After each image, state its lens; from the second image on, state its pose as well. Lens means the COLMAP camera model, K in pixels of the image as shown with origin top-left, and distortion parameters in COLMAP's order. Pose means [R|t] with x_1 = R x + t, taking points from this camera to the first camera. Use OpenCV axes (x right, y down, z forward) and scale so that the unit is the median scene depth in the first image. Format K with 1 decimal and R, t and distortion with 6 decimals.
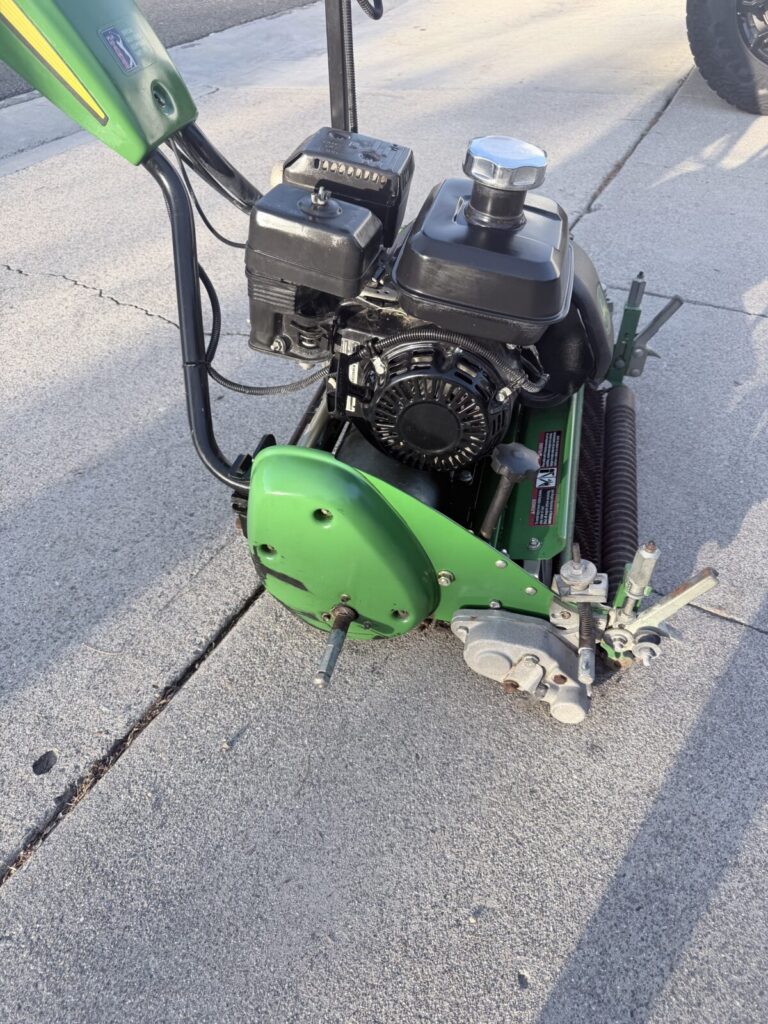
lens RADIAL K [[714.8, 0, 384.5], [0, 714.8, 510.8], [0, 0, 1]] dist [0.006943, -0.001034]
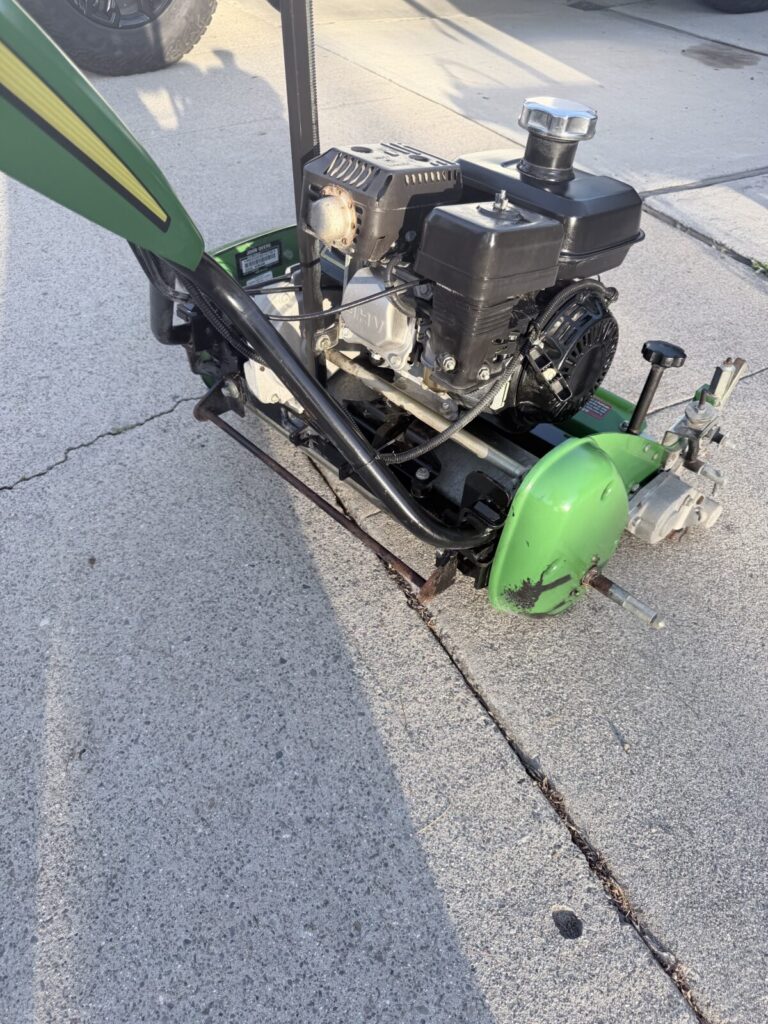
lens RADIAL K [[714.8, 0, 383.8], [0, 714.8, 513.1], [0, 0, 1]] dist [0.006943, -0.001034]
pose [[0.551741, -0.575949, 0.603212, -0.828462], [0.554136, 0.793693, 0.250968, -0.369859], [-0.623310, 0.195792, 0.757067, 0.396456]]
